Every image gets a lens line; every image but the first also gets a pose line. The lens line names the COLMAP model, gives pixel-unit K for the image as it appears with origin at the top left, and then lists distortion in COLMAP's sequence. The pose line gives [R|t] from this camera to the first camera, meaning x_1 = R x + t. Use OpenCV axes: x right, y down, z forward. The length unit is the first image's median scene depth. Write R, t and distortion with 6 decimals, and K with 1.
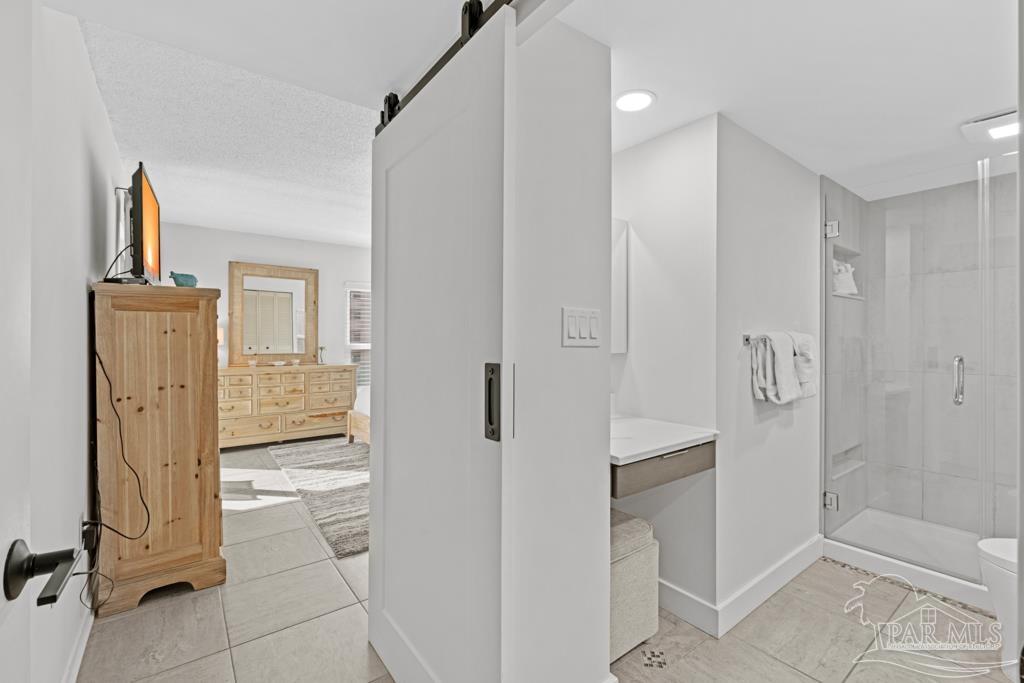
lens RADIAL K [[444.0, 0, 515.5], [0, 444.0, 338.8], [0, 0, 1]] dist [-0.000793, 0.000496]
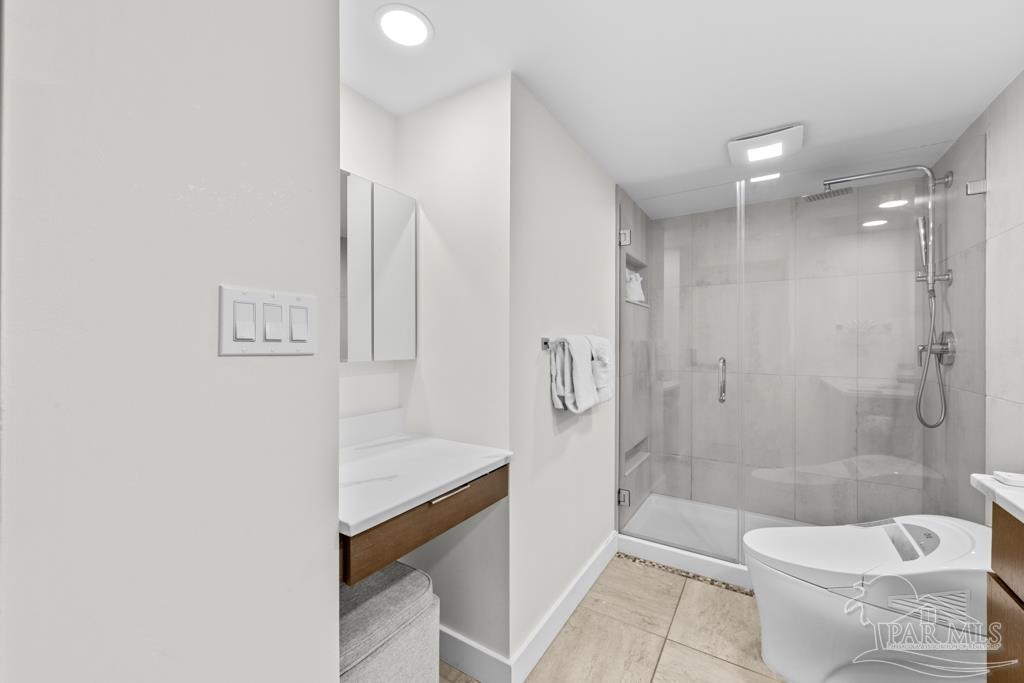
lens RADIAL K [[401.2, 0, 510.6], [0, 401.2, 343.4], [0, 0, 1]] dist [0.000820, 0.000509]
pose [[0.941374, -0.000392, 0.337364, 0.171867], [-0.000224, 0.999998, 0.001788, 0.000866], [-0.337365, -0.001759, 0.941372, 0.245810]]
